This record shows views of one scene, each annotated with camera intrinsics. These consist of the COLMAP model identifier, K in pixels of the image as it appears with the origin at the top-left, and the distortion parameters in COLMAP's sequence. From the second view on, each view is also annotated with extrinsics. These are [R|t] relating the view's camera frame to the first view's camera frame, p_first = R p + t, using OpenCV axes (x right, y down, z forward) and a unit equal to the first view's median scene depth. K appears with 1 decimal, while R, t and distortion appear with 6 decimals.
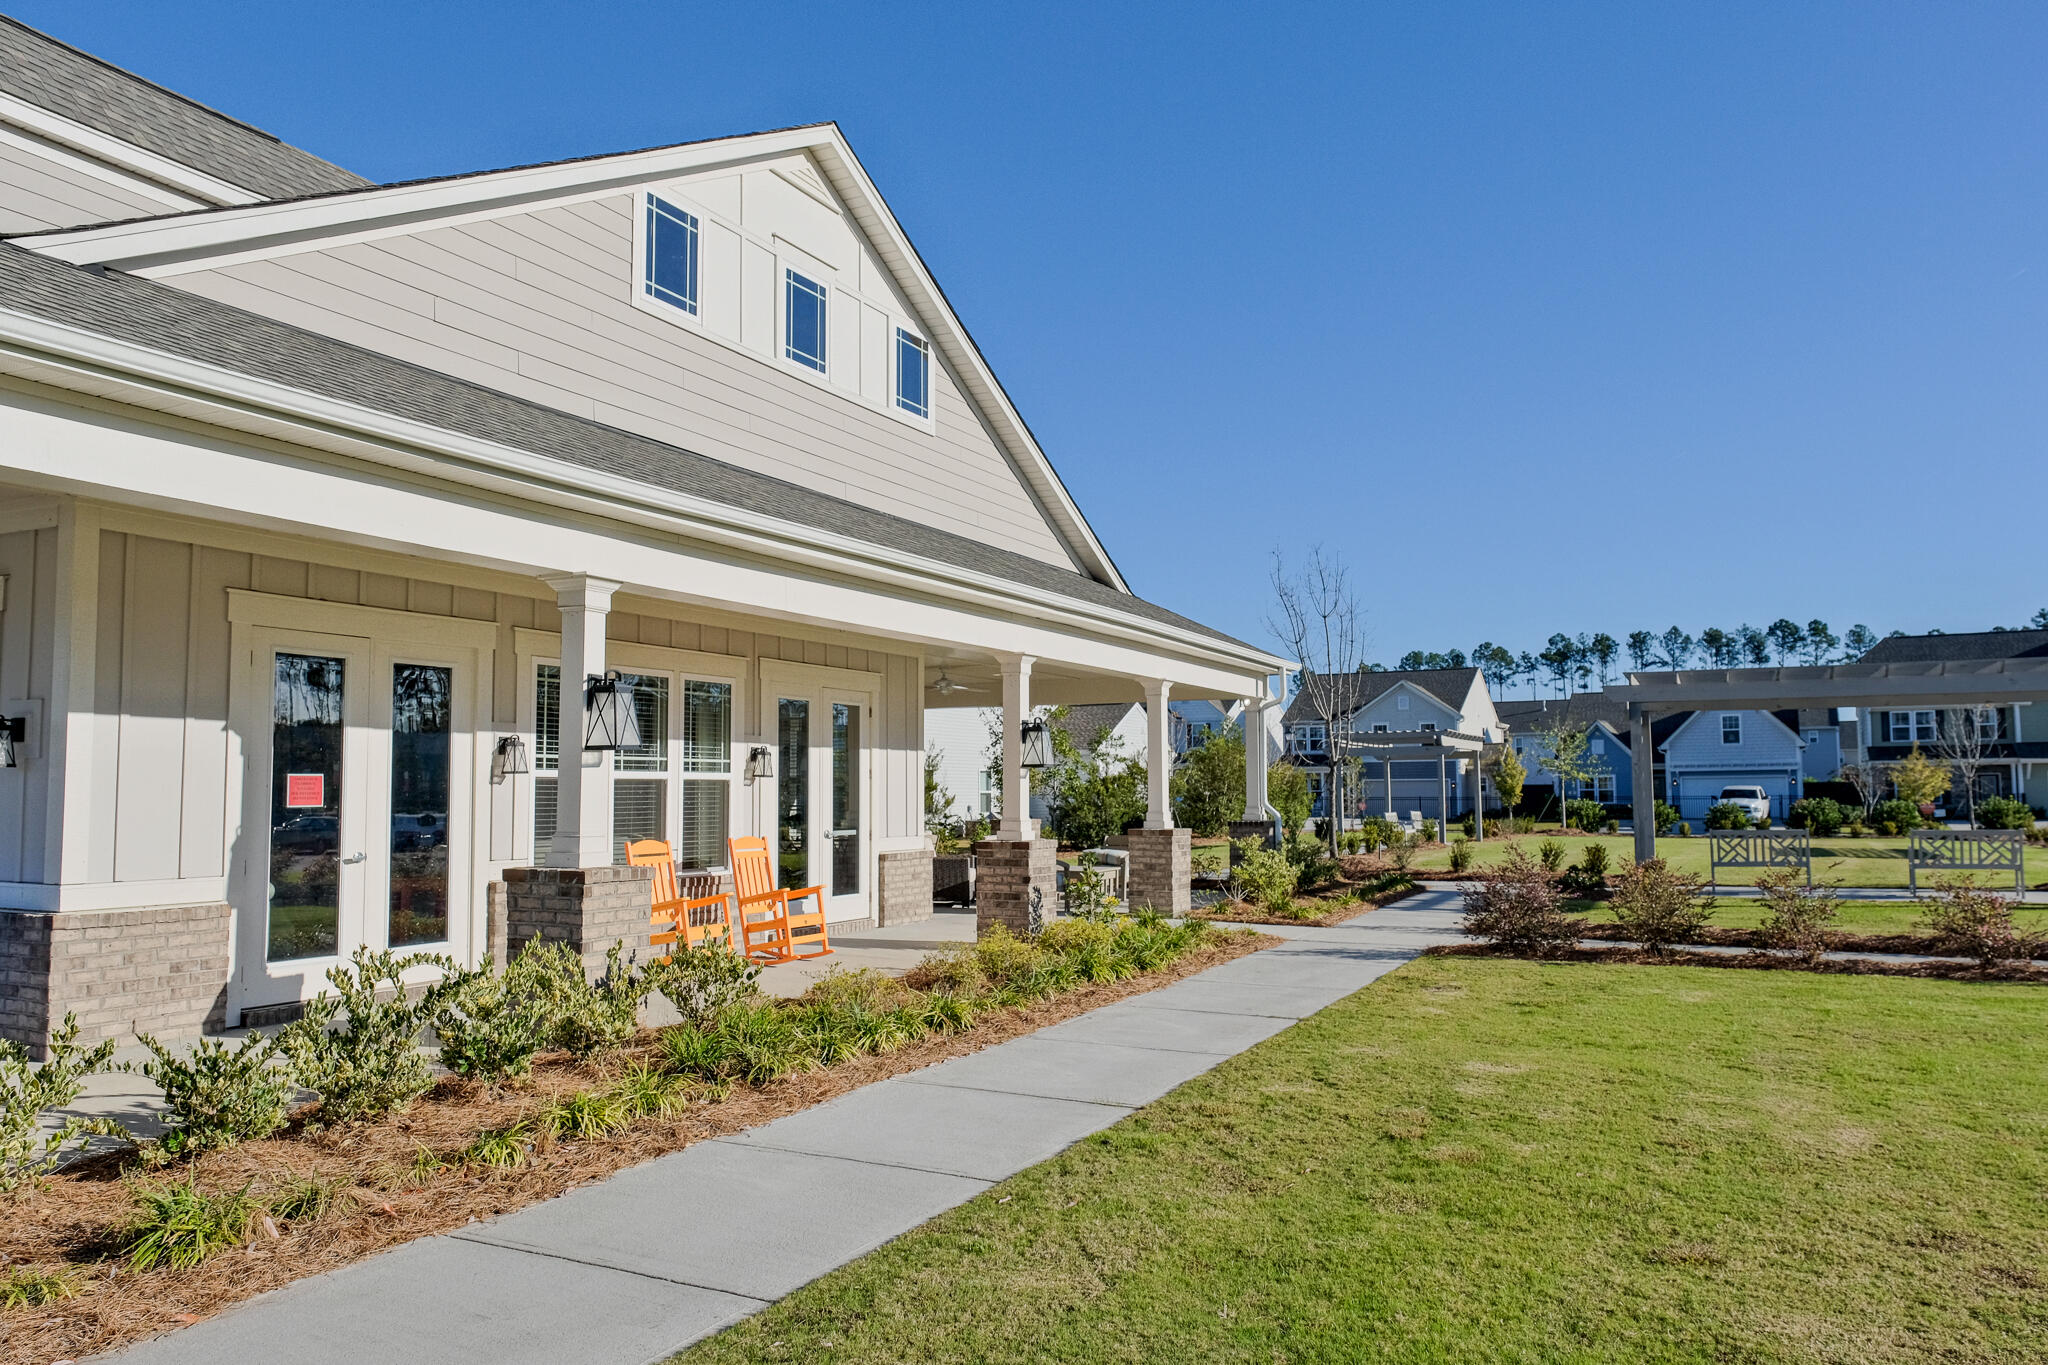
lens RADIAL K [[1481.4, 0, 1024.0], [0, 1481.4, 682.5], [0, 0, 1]] dist [0.003233, 0.001453]
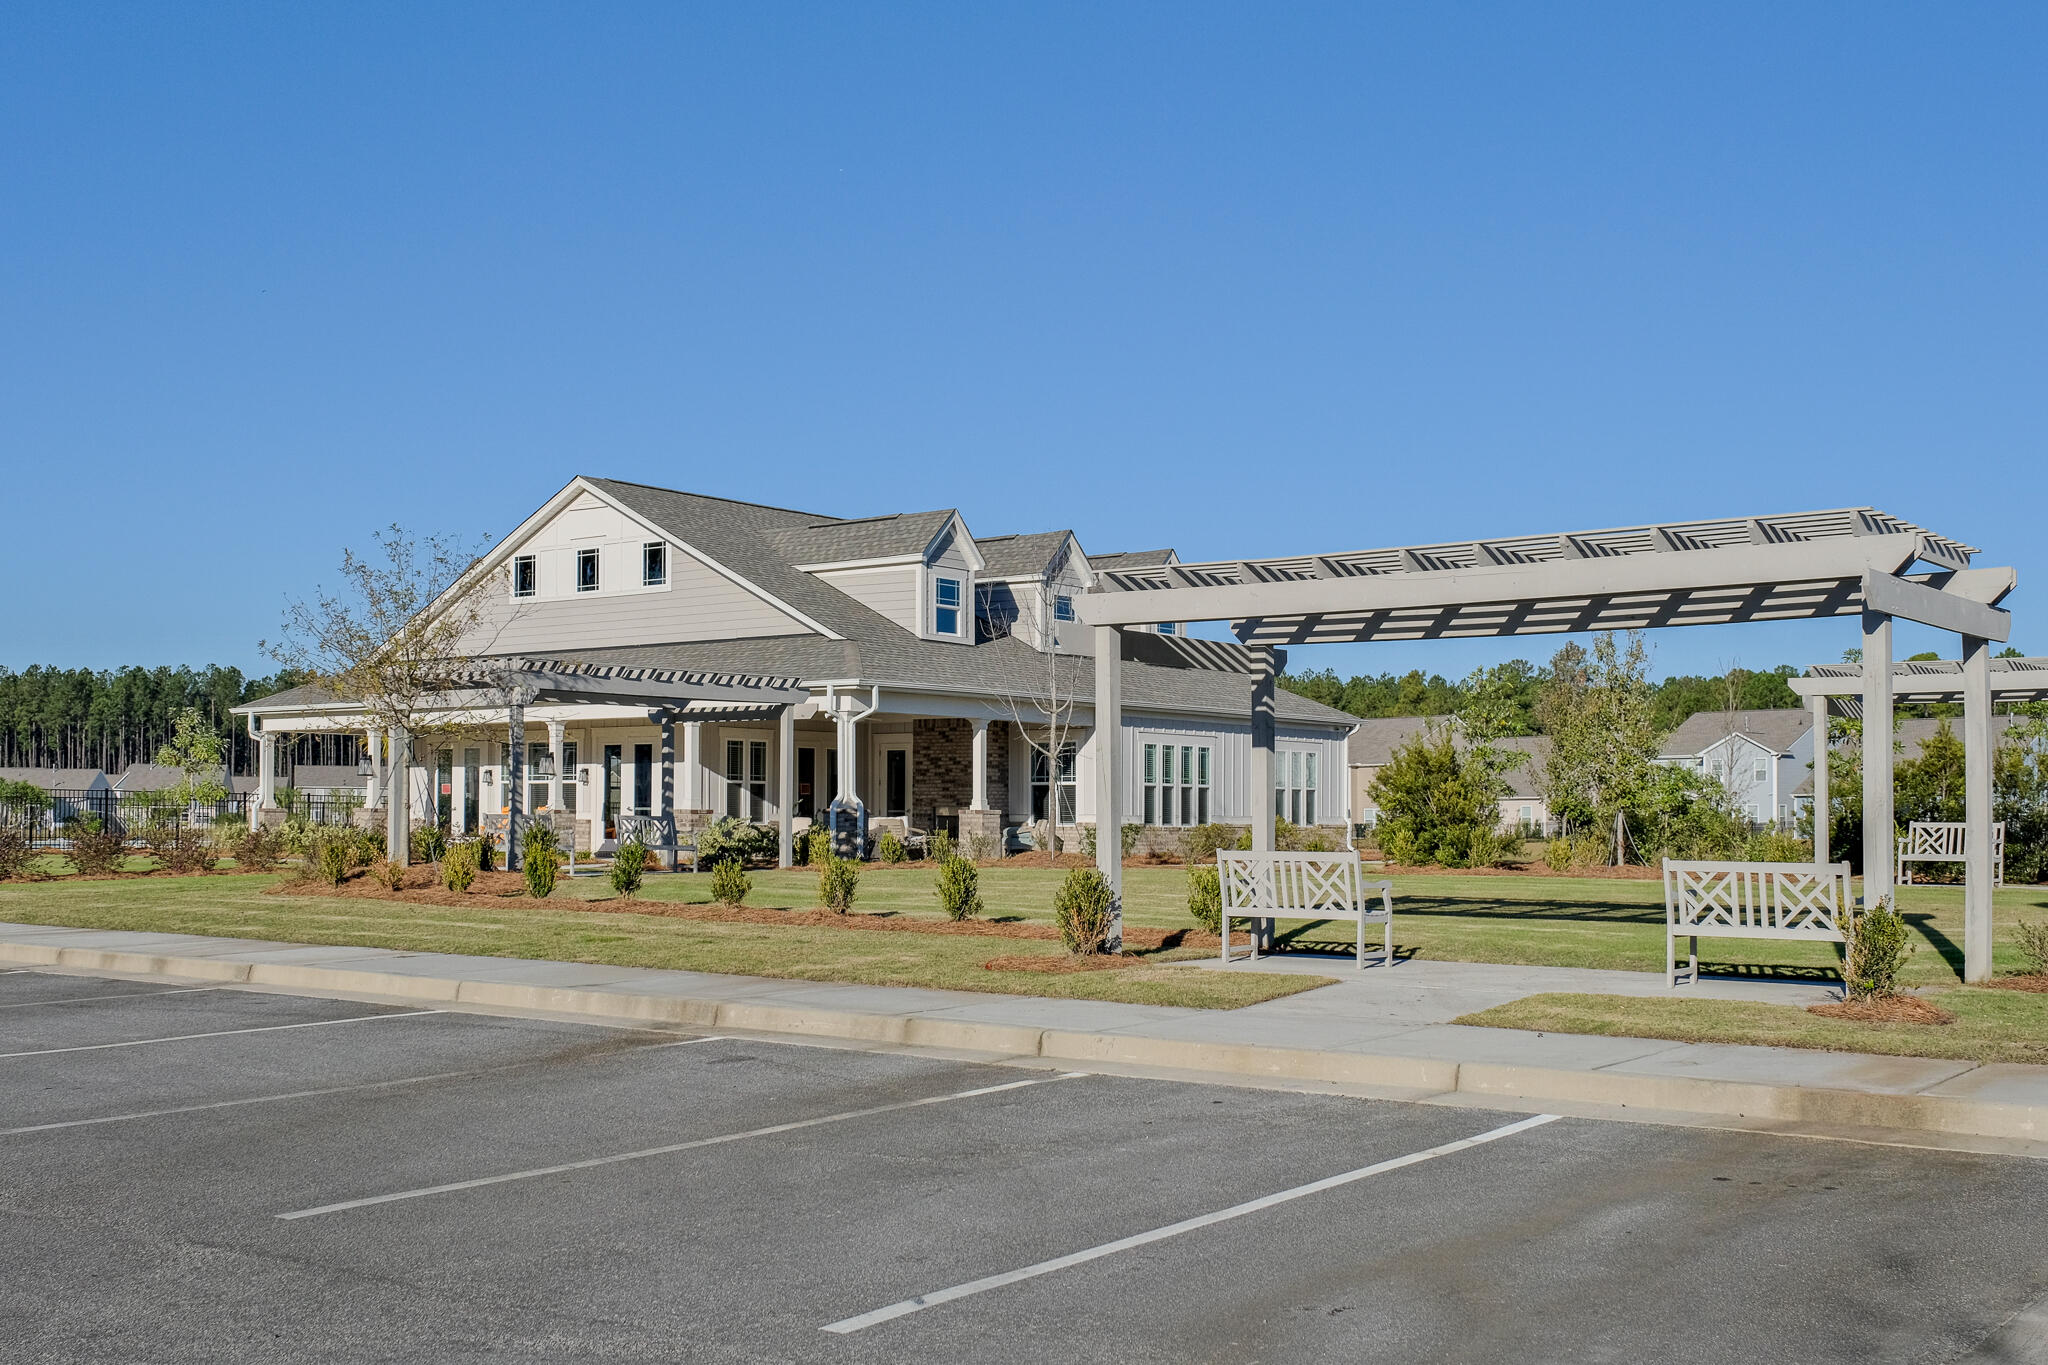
lens RADIAL K [[2178.3, 0, 1024.0], [0, 2178.3, 682.5], [0, 0, 1]] dist [-0.080825, 0.004713]
pose [[-0.177961, -0.063453, -0.981990, 3.257753], [0.065438, 0.994947, -0.076149, 0.231266], [0.981859, -0.077811, -0.172909, 2.480428]]
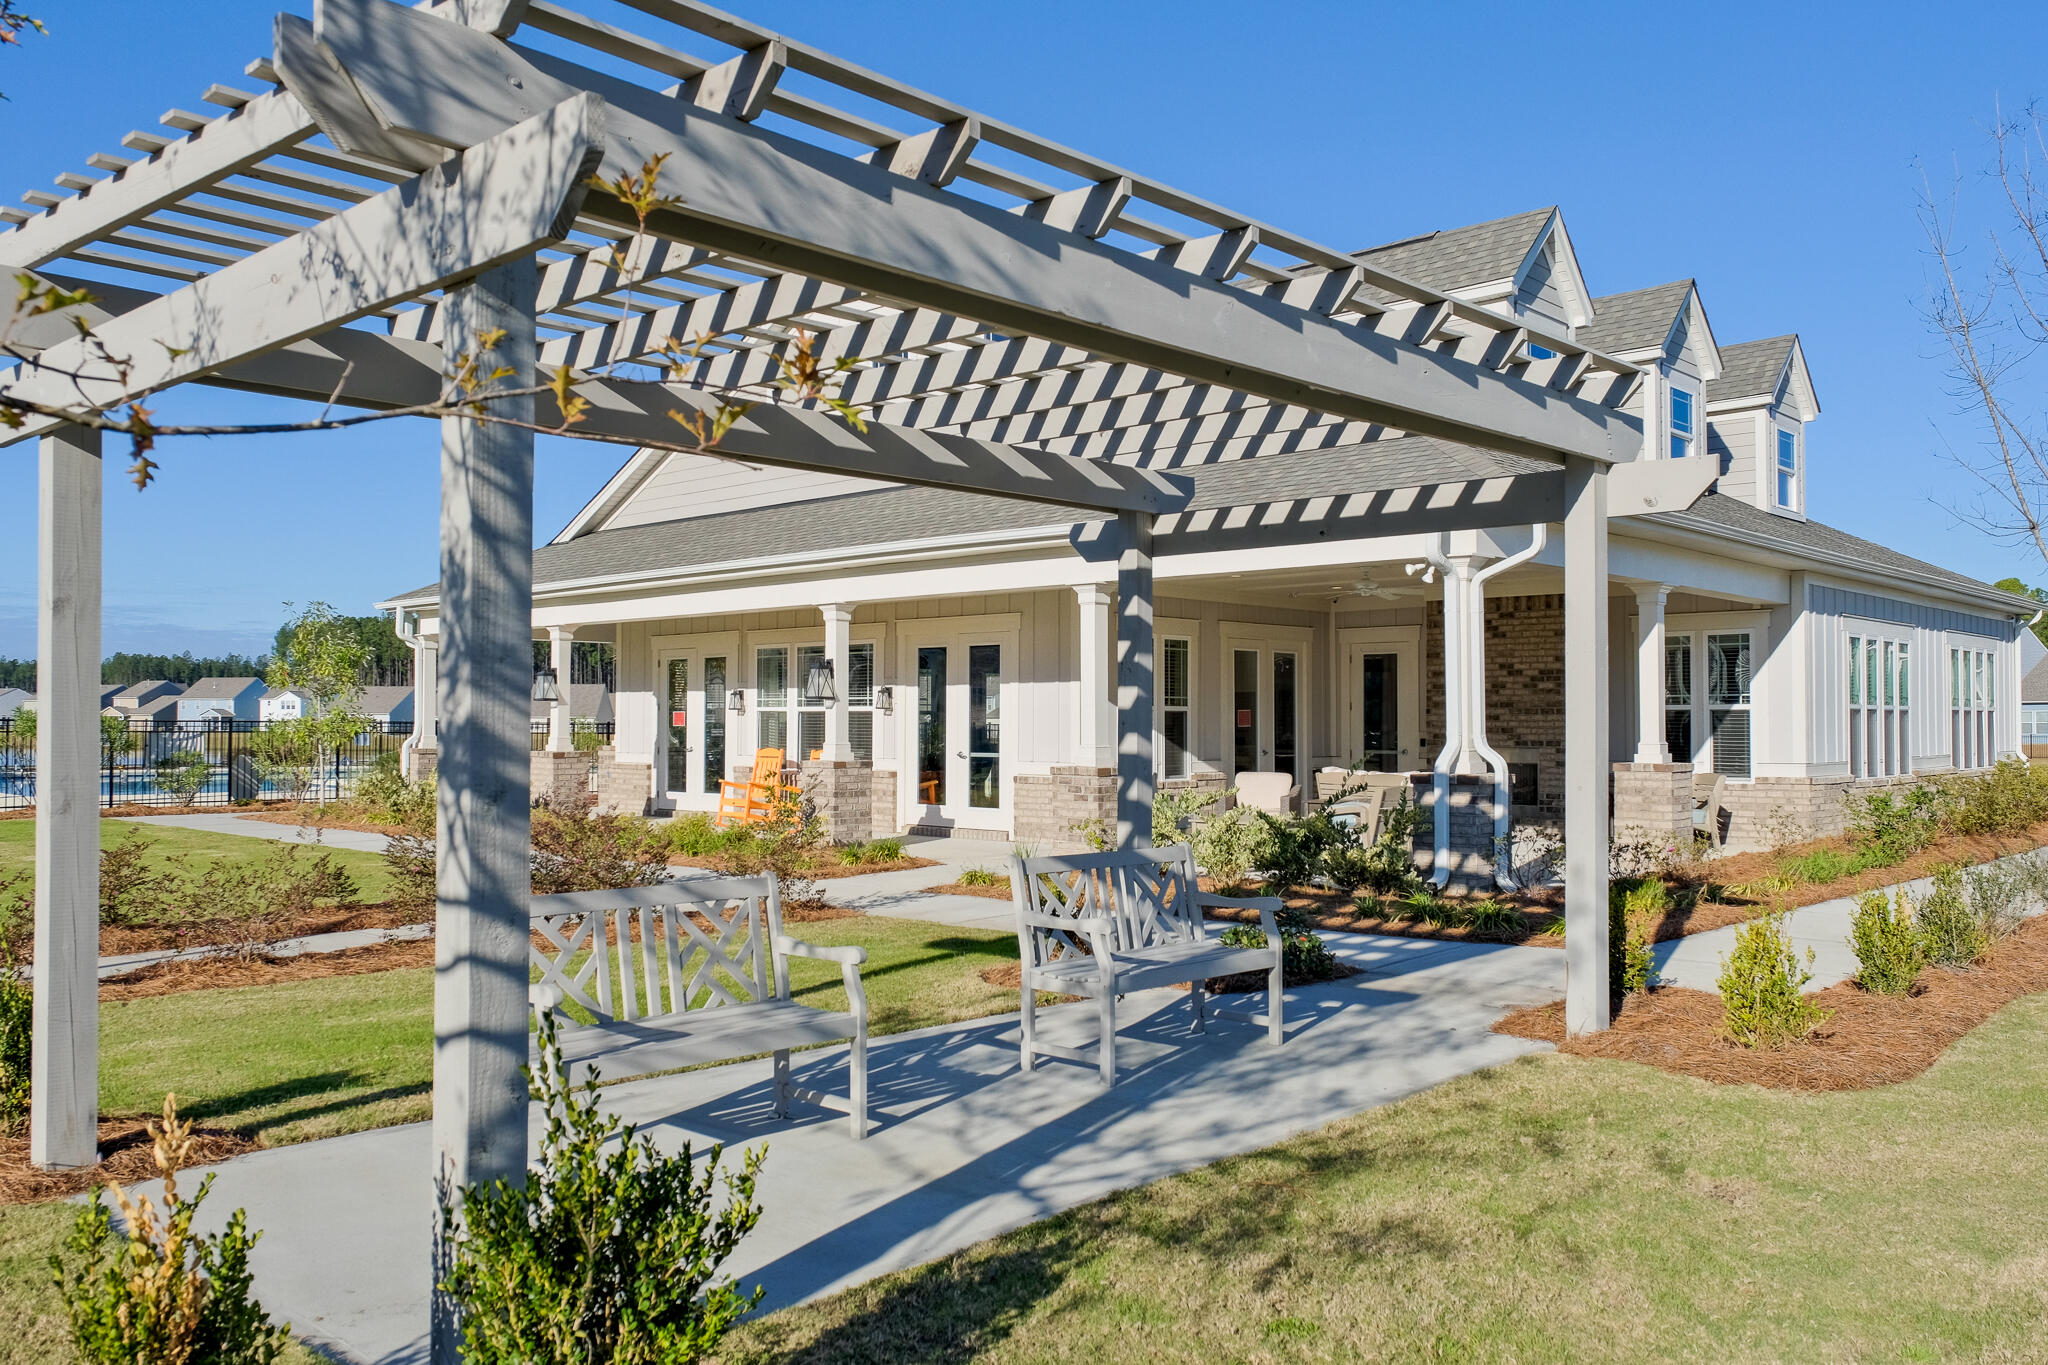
lens RADIAL K [[1567.1, 0, 1024.0], [0, 1567.1, 682.5], [0, 0, 1]] dist [-0.005208, -0.001247]
pose [[-0.277571, -0.027669, -0.960307, 1.307426], [0.065985, 0.996676, -0.047789, 0.130448], [0.958436, -0.076631, -0.274823, 1.694662]]
